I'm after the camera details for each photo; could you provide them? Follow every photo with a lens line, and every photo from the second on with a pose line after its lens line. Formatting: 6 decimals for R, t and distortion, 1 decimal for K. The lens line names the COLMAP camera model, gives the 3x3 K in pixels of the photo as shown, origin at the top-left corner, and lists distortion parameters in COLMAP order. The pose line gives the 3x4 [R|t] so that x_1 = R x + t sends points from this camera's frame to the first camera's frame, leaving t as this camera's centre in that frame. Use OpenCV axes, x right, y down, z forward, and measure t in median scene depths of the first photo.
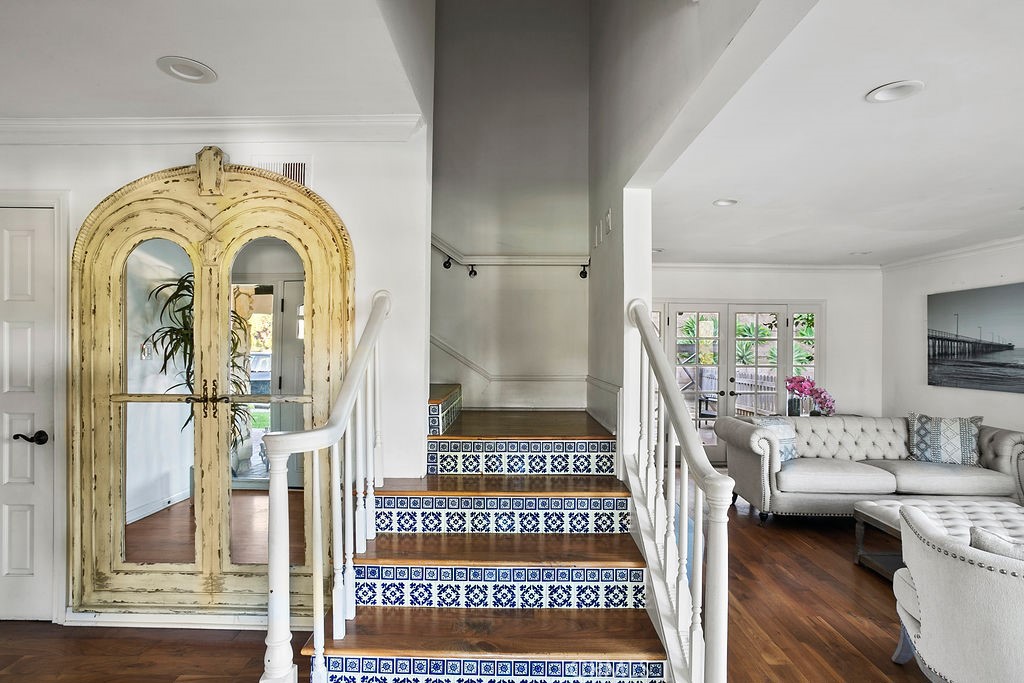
lens RADIAL K [[565.7, 0, 510.4], [0, 565.7, 339.0], [0, 0, 1]] dist [0.000944, 0.001699]
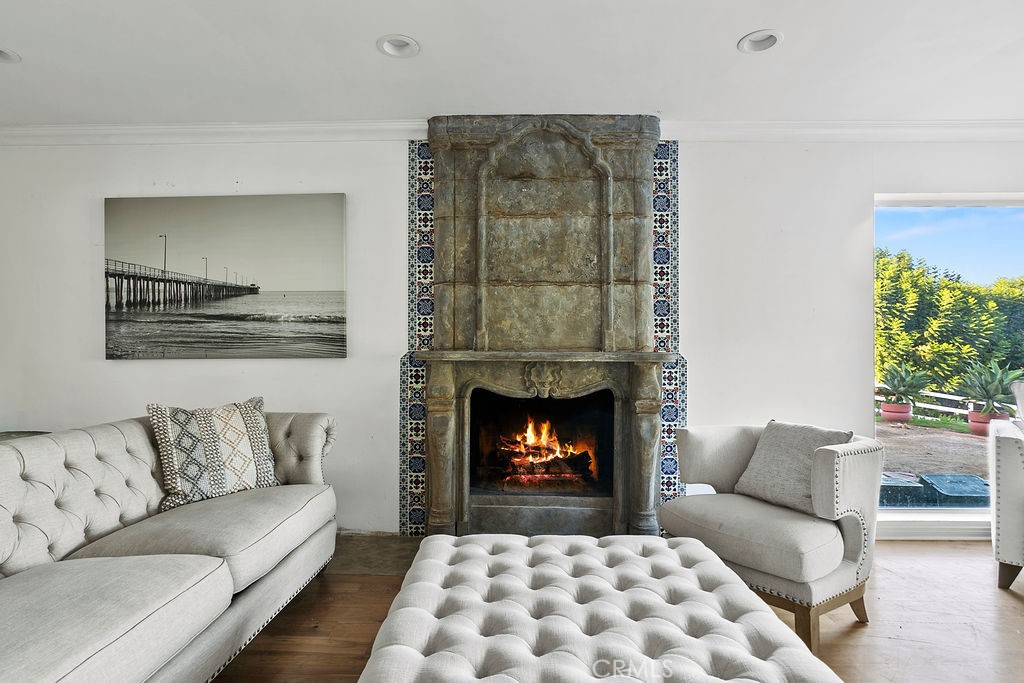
lens RADIAL K [[565.7, 0, 512.0], [0, 565.7, 339.6], [0, 0, 1]] dist [0.000944, 0.001699]
pose [[0.094369, 0.000341, 0.995537, 0.249779], [0.000949, 0.999999, -0.000433, 0.071057], [-0.995537, 0.000985, 0.094369, 0.624836]]
